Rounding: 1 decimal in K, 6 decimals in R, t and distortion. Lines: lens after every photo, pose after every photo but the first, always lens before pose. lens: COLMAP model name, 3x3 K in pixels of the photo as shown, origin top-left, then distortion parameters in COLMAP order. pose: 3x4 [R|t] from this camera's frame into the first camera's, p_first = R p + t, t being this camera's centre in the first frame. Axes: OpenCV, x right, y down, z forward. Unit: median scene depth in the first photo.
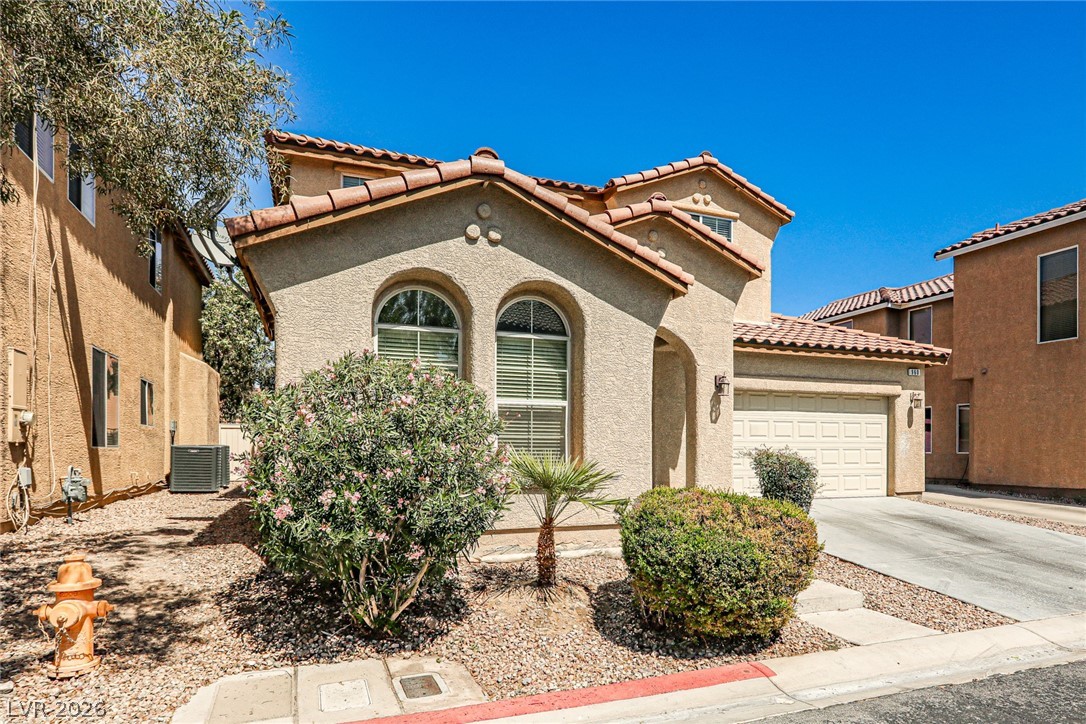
lens RADIAL K [[559.9, 0, 543.1], [0, 559.9, 371.5], [0, 0, 1]] dist [0.001193, 0.000141]
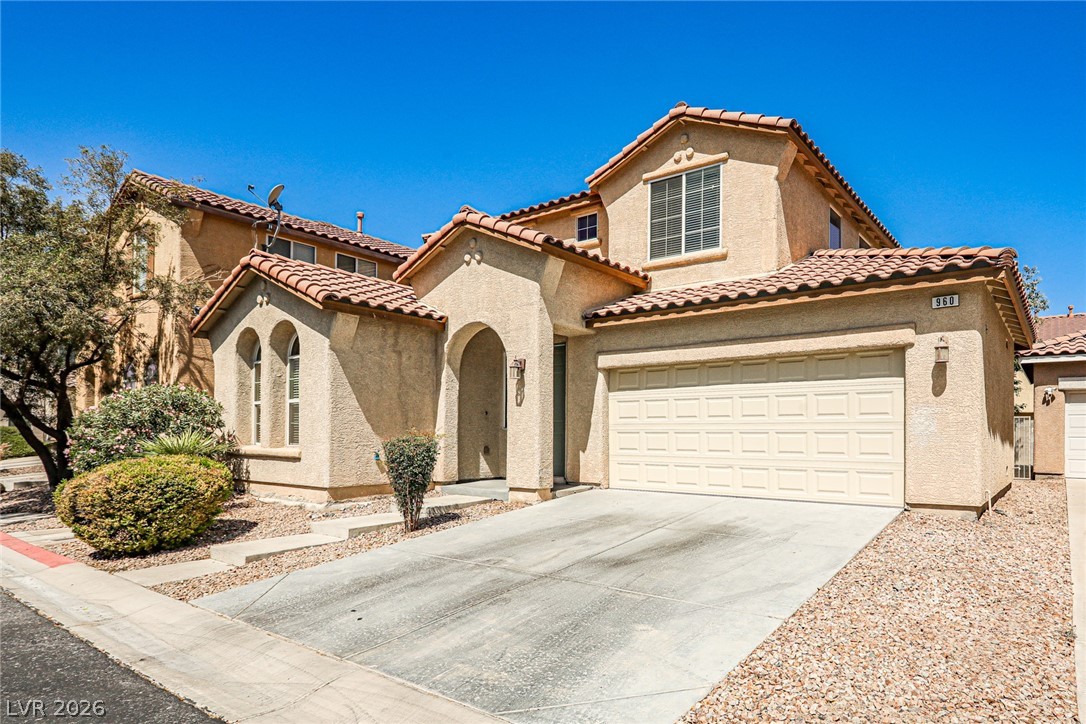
lens RADIAL K [[479.4, 0, 544.9], [0, 479.4, 359.0], [0, 0, 1]] dist [-0.001032, -0.000017]
pose [[0.666504, -0.113991, -0.736735, 0.778724], [0.100562, 0.992956, -0.062659, 0.052320], [0.738688, -0.032325, 0.673272, 0.356658]]
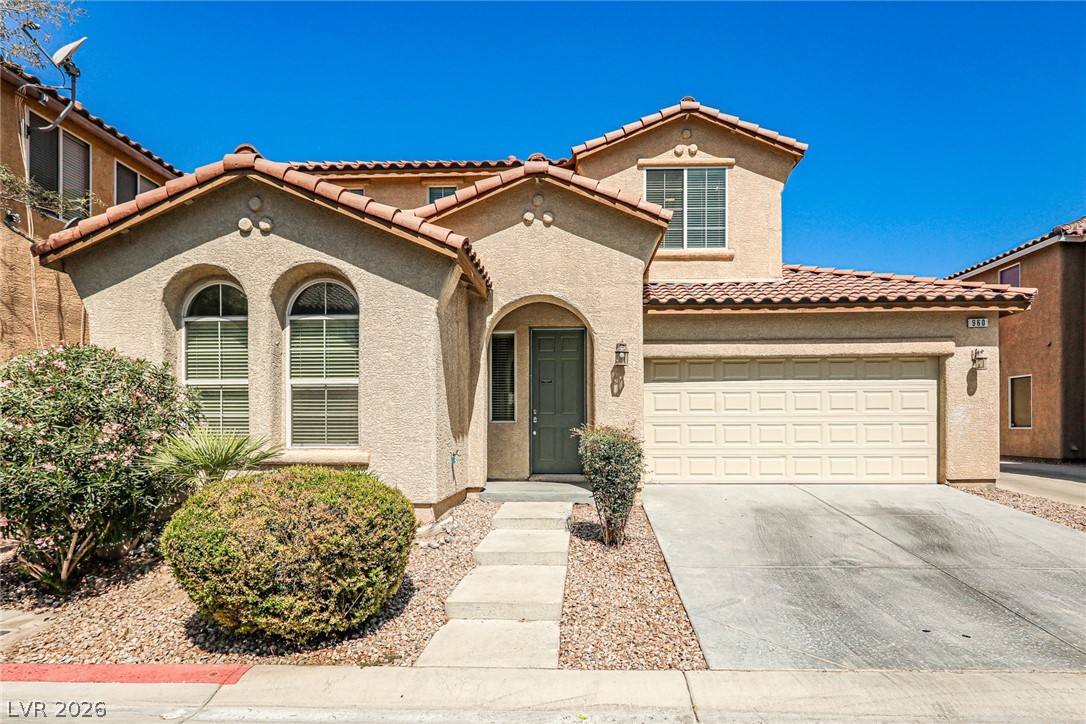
lens RADIAL K [[520.7, 0, 541.7], [0, 520.7, 356.2], [0, 0, 1]] dist [-0.001712, -0.000908]
pose [[0.934589, -0.052110, -0.351891, 0.387966], [0.054124, 0.998526, -0.004118, 0.019255], [0.351587, -0.015197, 0.936032, 0.136949]]
